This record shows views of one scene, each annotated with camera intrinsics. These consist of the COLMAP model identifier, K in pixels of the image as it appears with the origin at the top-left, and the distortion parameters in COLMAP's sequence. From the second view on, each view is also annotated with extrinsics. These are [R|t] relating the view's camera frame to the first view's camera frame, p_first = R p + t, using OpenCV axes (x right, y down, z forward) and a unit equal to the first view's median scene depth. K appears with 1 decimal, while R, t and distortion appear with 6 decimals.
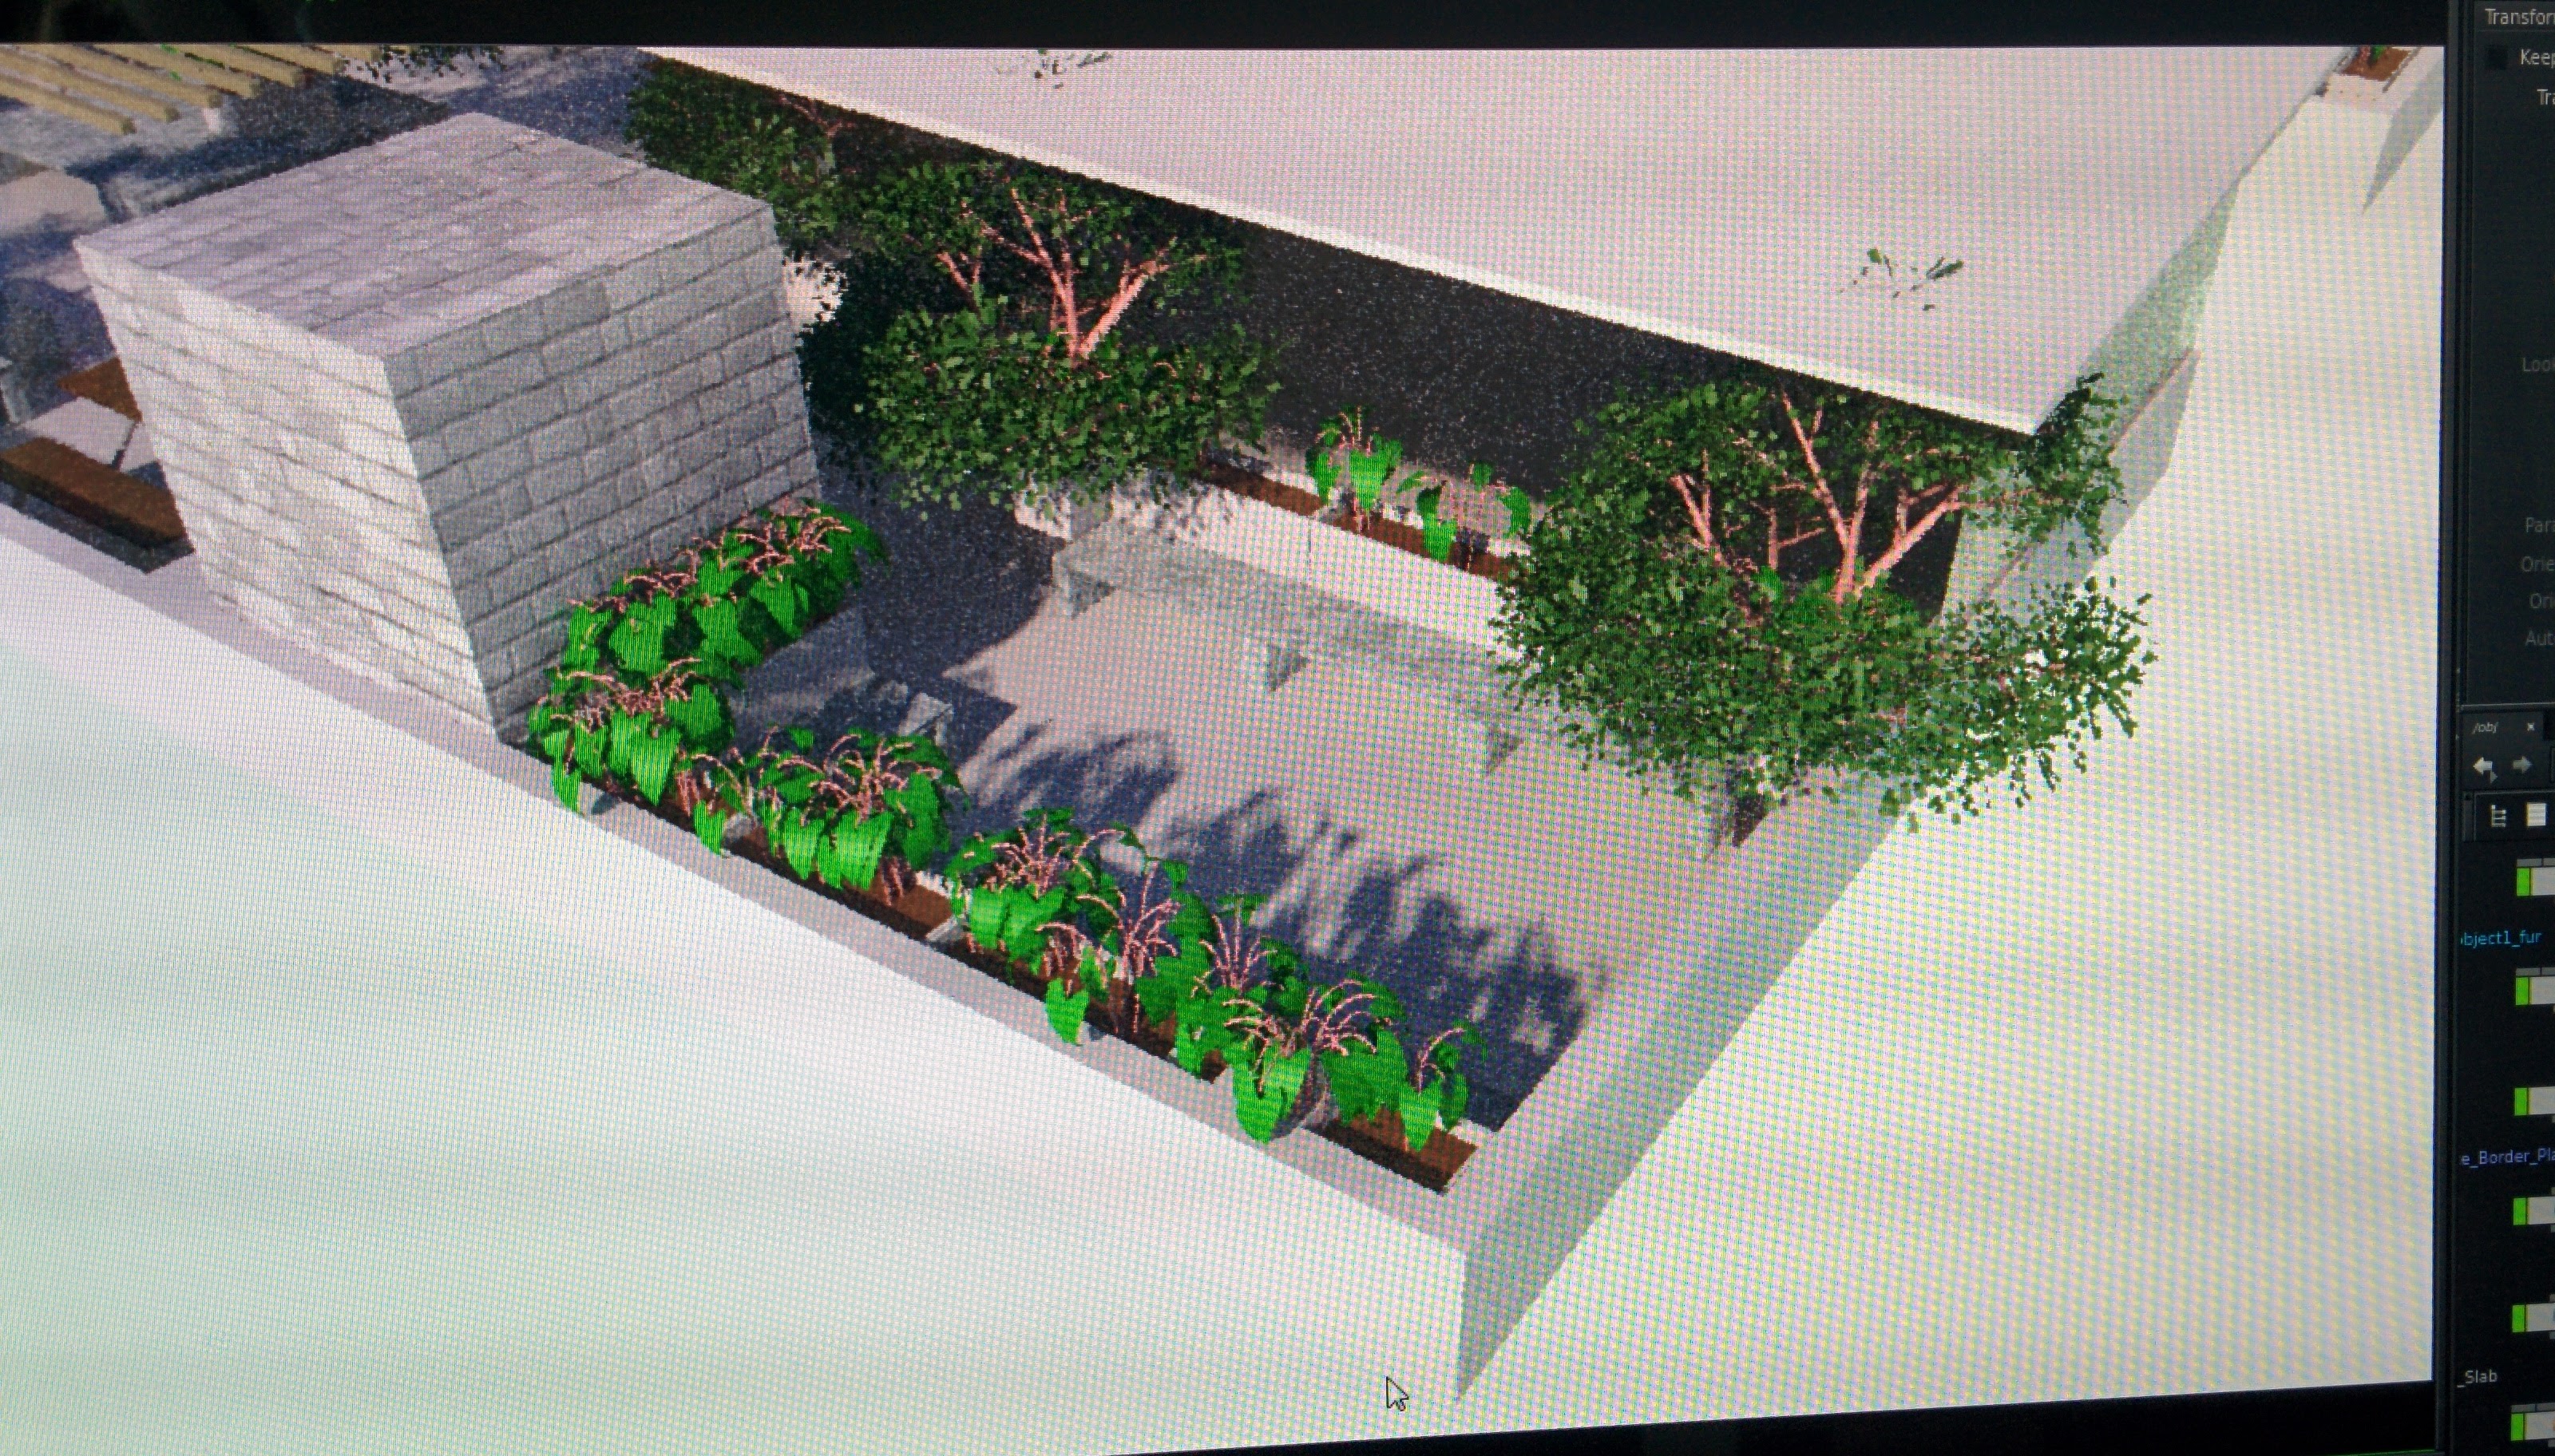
lens RADIAL K [[2395.6, 0, 1277.5], [0, 2395.6, 728.0], [0, 0, 1]] dist [-0.001039, -0.000464]
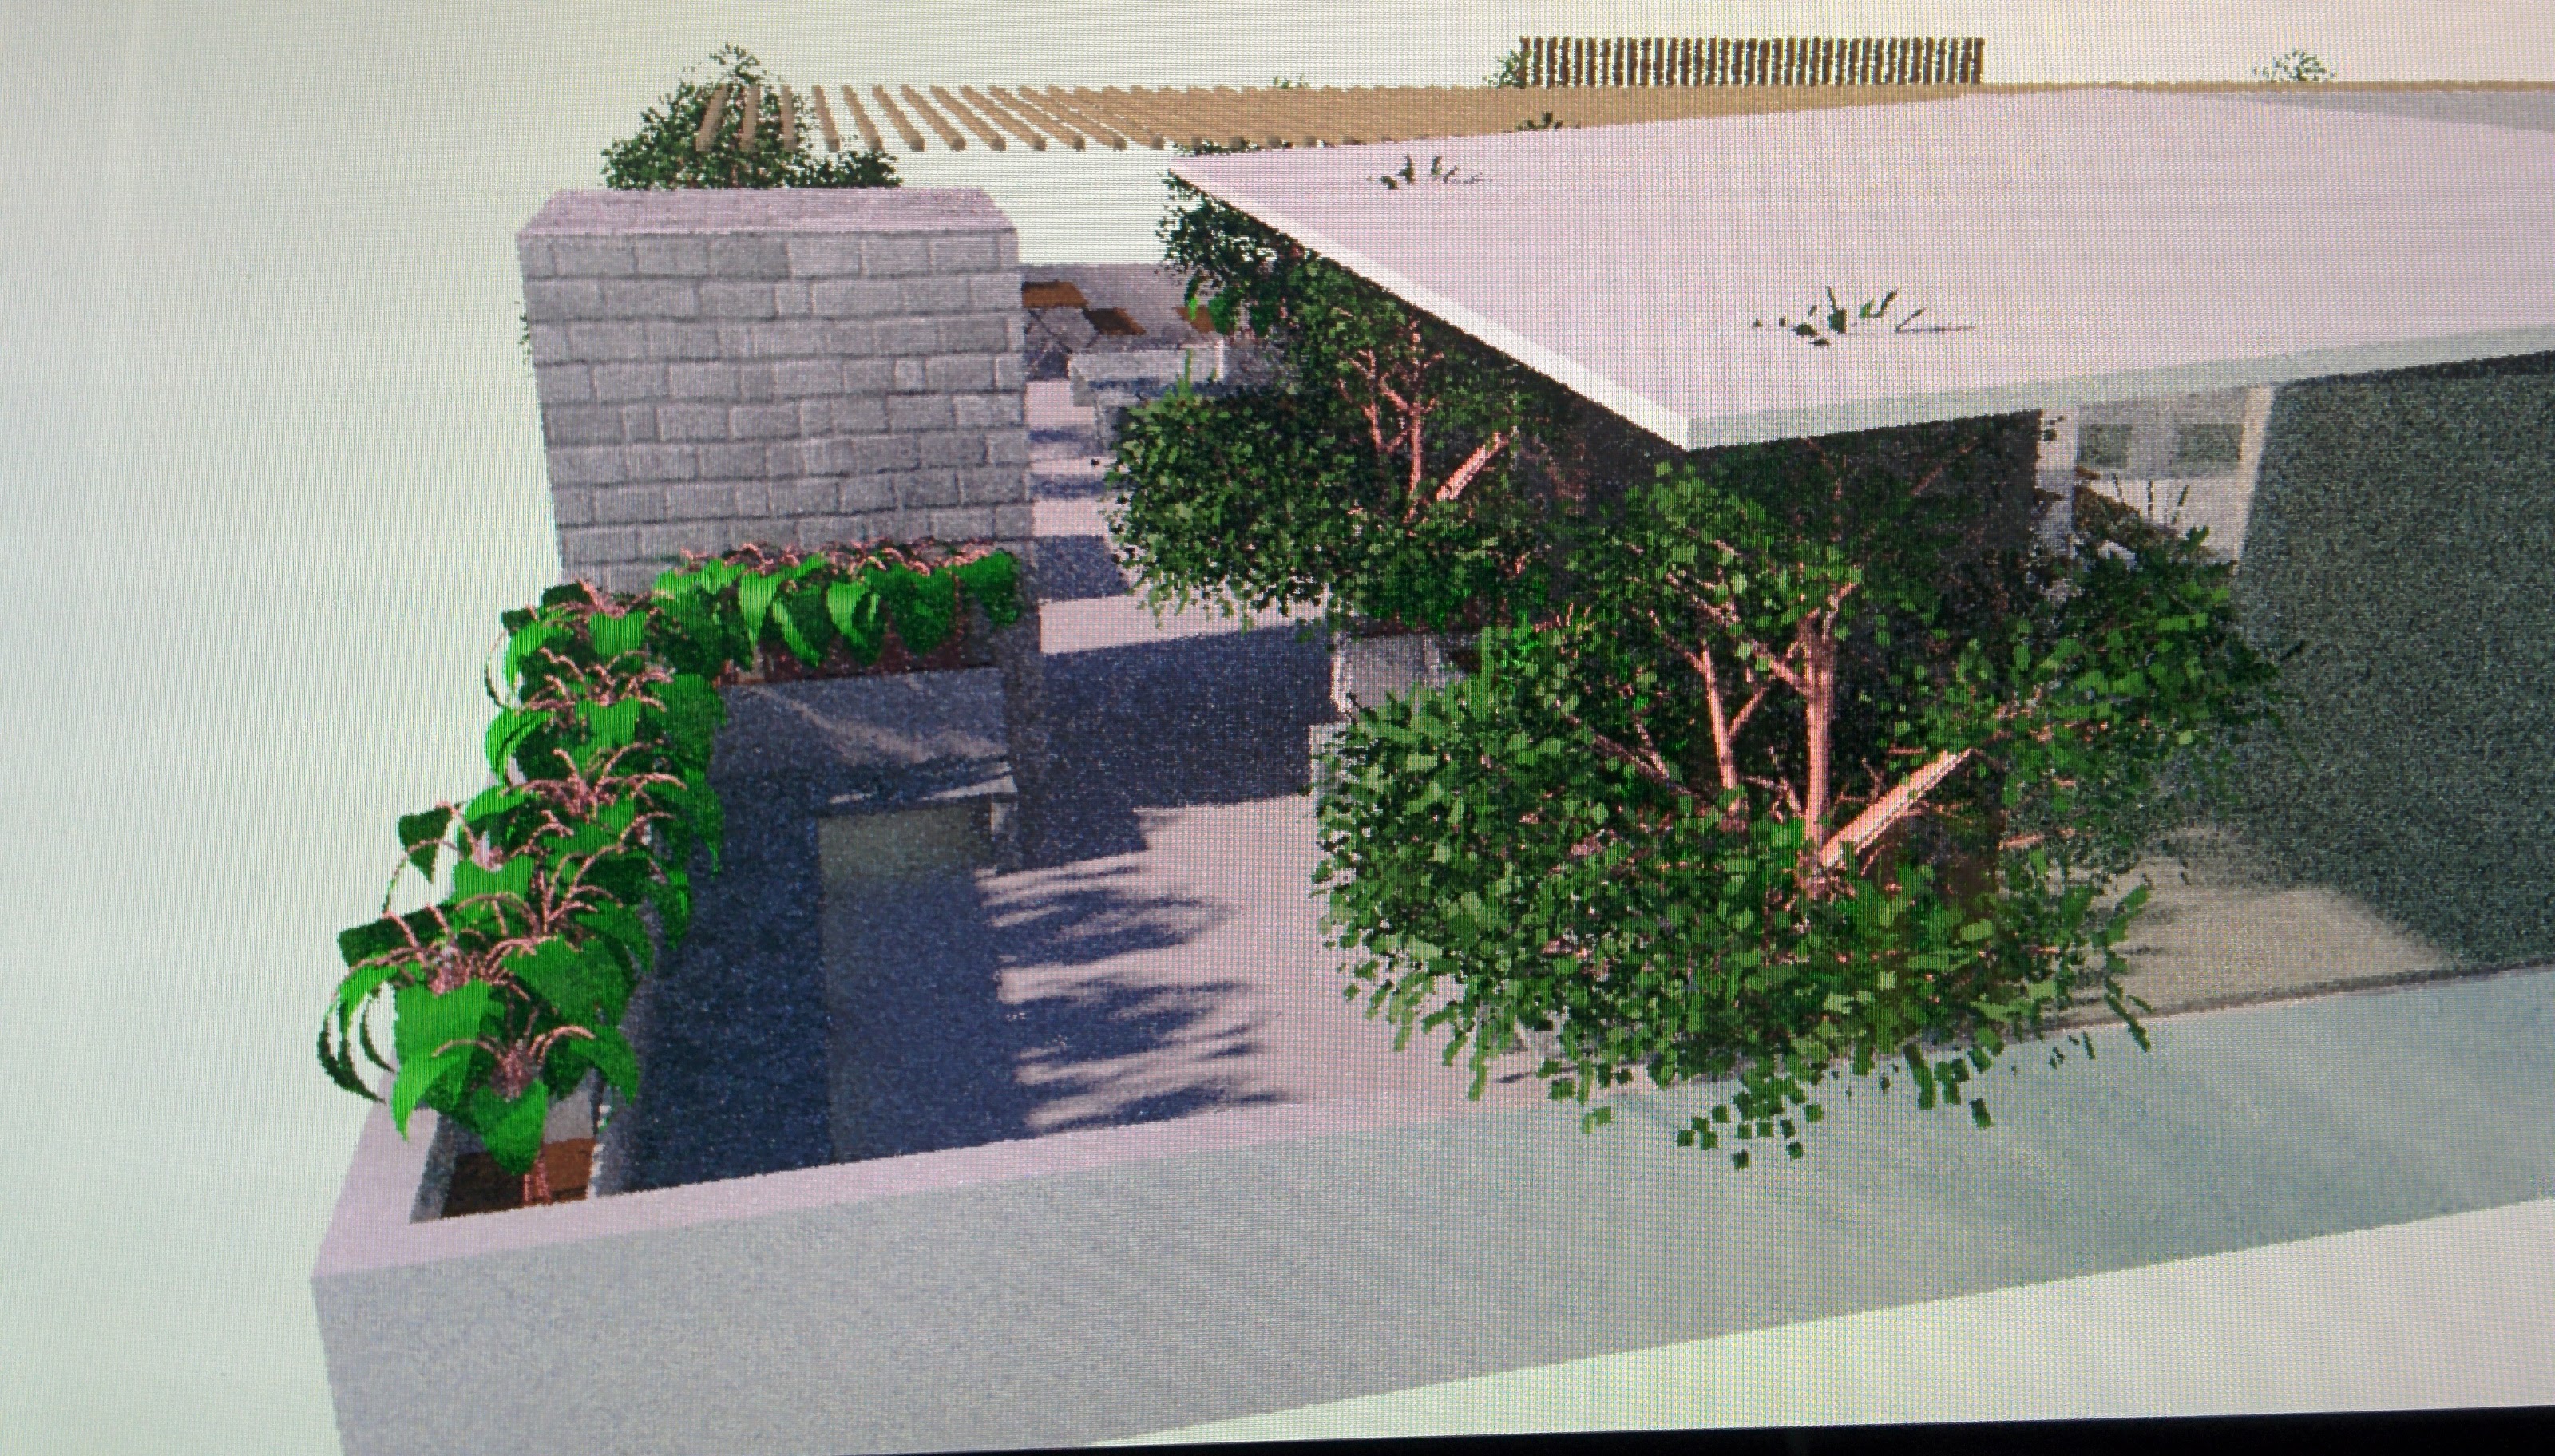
lens RADIAL K [[2395.6, 0, 1277.5], [0, 2395.6, 728.0], [0, 0, 1]] dist [-0.001039, -0.000464]
pose [[0.770499, 0.238781, -0.591029, 0.468820], [-0.371284, 0.921786, -0.111617, 0.032545], [0.518150, 0.305441, 0.798891, 0.340653]]
